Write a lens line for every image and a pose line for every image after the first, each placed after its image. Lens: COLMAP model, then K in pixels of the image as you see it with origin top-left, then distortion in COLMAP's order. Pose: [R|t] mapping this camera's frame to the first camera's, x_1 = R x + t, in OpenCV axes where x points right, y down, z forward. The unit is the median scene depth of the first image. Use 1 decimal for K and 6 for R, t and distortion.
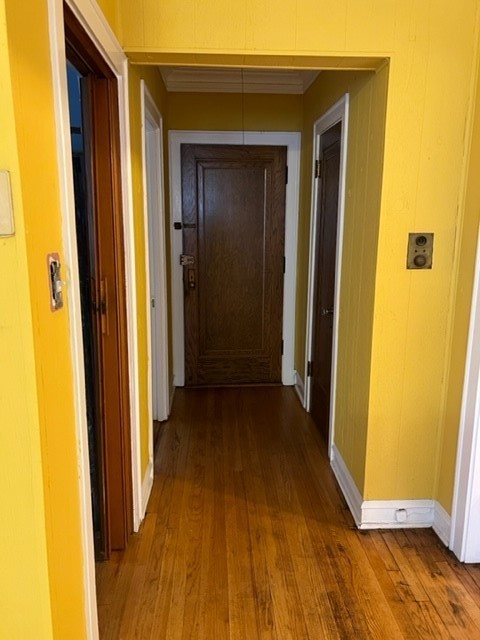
lens RADIAL K [[482.1, 0, 236.2], [0, 482.1, 316.6], [0, 0, 1]] dist [0.050094, -0.062170]
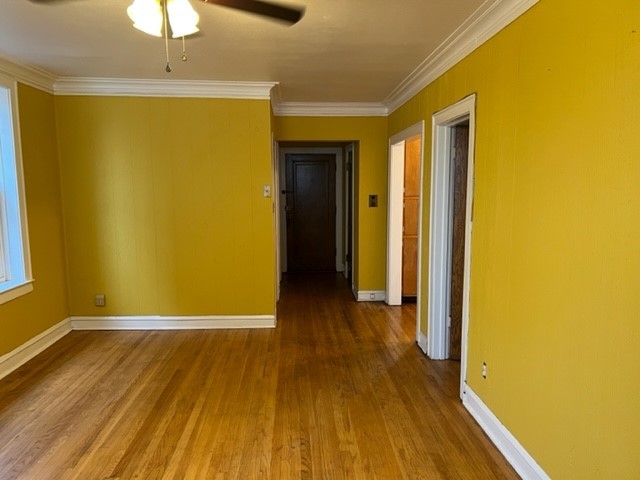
lens RADIAL K [[482.1, 0, 320.0], [0, 482.1, 240.0], [0, 0, 1]] dist [0.050094, -0.062170]
pose [[0.999857, -0.012750, 0.011102, 0.009069], [0.013555, 0.997037, -0.075720, 0.184766], [-0.010104, 0.075860, 0.997067, -1.101046]]
